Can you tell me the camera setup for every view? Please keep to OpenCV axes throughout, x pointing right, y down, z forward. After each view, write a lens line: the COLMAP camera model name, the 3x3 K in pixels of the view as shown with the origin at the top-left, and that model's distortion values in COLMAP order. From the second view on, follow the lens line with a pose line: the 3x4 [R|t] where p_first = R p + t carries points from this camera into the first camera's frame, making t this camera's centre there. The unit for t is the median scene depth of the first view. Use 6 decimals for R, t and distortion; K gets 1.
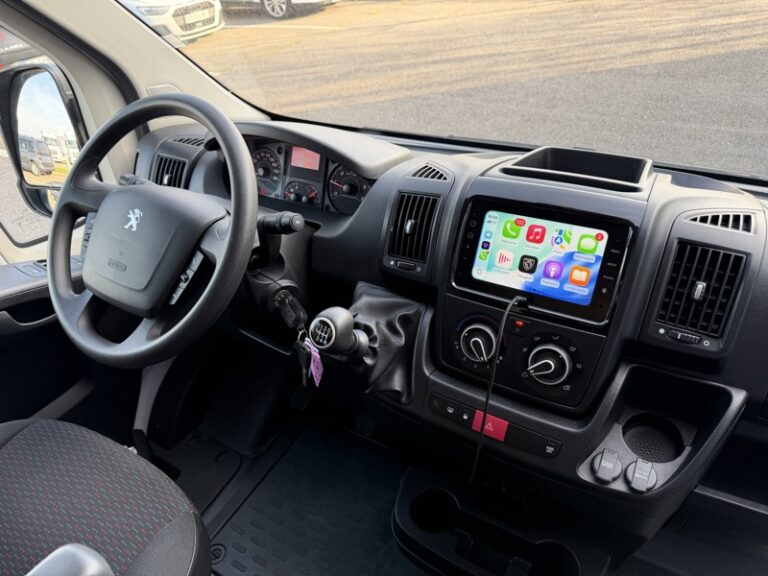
lens RADIAL K [[540.6, 0, 383.3], [0, 540.6, 289.8], [0, 0, 1]] dist [0.069310, -0.120251]
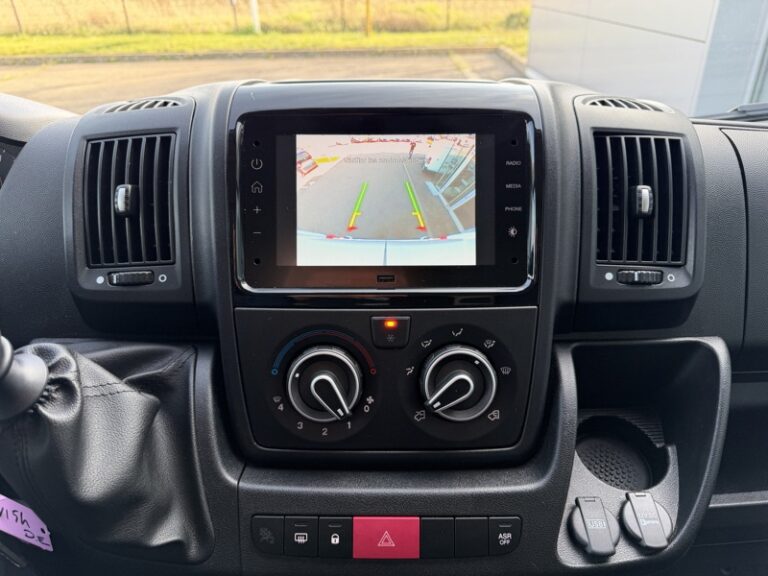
lens RADIAL K [[540.6, 0, 383.3], [0, 540.6, 289.8], [0, 0, 1]] dist [0.069310, -0.120251]
pose [[0.847628, -0.188083, 0.496136, -0.014454], [0.249340, 0.966583, -0.059559, 0.057882], [-0.468354, 0.174190, 0.866200, 0.532771]]
